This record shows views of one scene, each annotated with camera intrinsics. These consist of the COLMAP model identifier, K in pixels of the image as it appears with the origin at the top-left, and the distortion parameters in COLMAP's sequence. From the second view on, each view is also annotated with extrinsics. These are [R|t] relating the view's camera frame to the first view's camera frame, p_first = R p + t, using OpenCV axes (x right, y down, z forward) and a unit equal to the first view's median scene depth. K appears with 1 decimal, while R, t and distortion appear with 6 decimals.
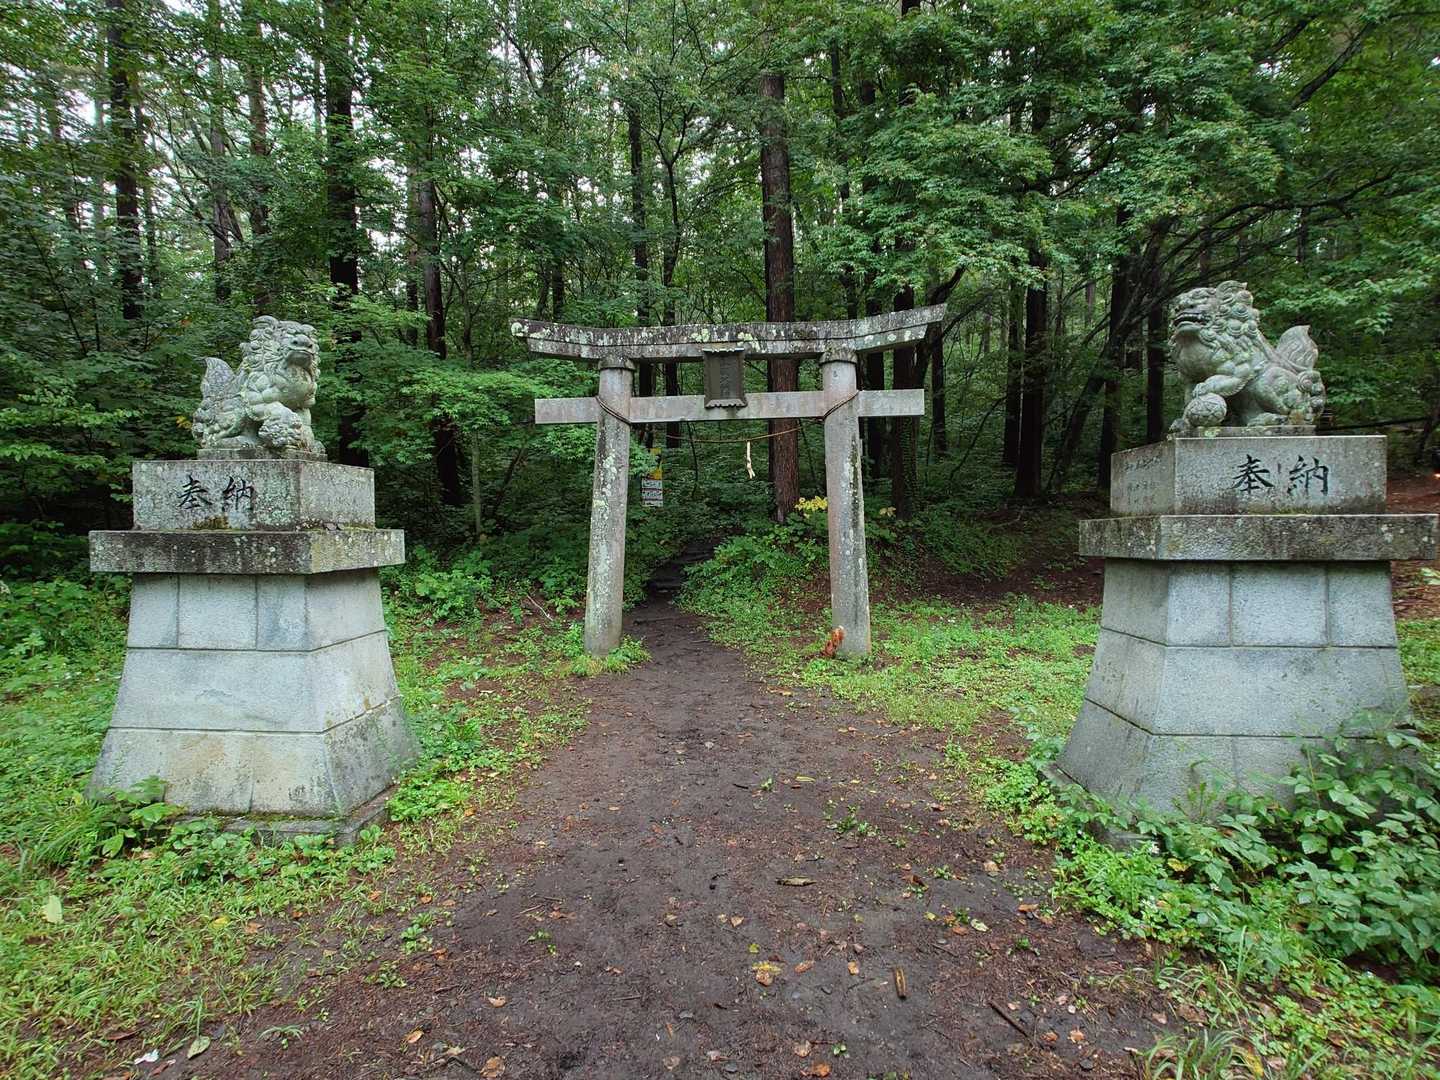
lens RADIAL K [[667.2, 0, 719.9], [0, 667.2, 541.2], [0, 0, 1]] dist [-0.000795, 0.000259]
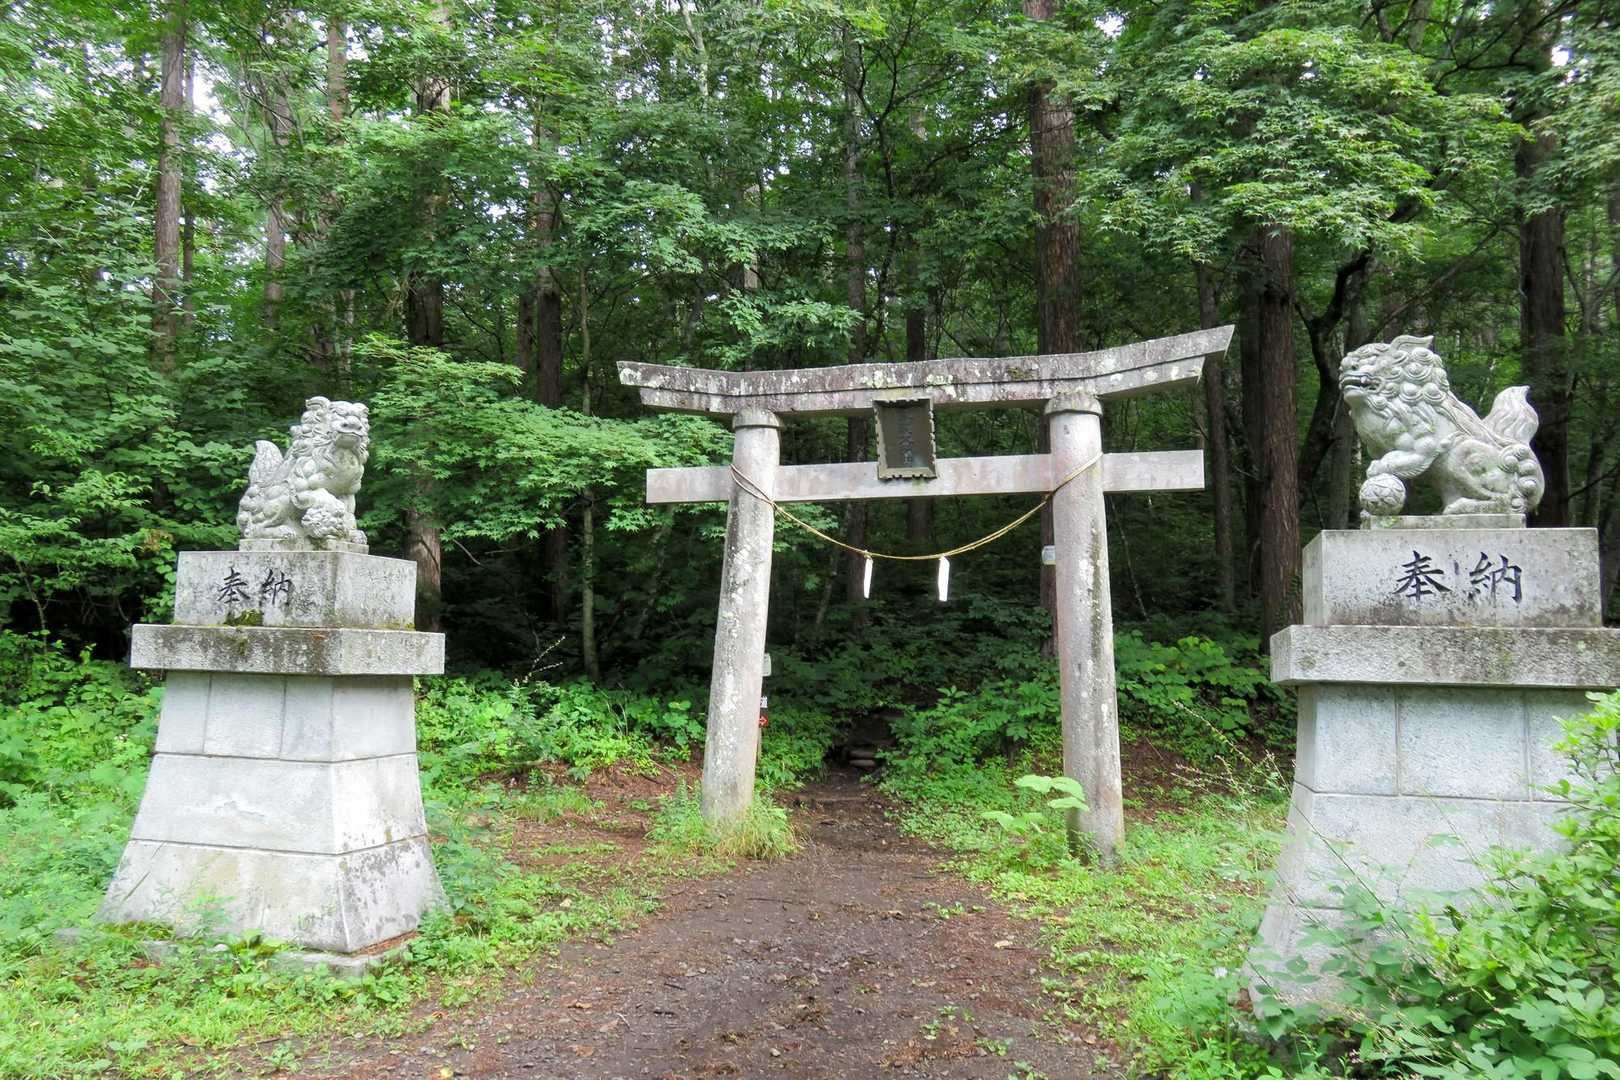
lens RADIAL K [[1219.5, 0, 810.2], [0, 1219.5, 541.2], [0, 0, 1]] dist [-0.005136, 0.004269]
pose [[0.979480, 0.003455, -0.201511, 0.321140], [-0.029886, 0.991289, -0.128273, 0.056109], [0.199312, 0.131663, 0.971051, -0.469154]]
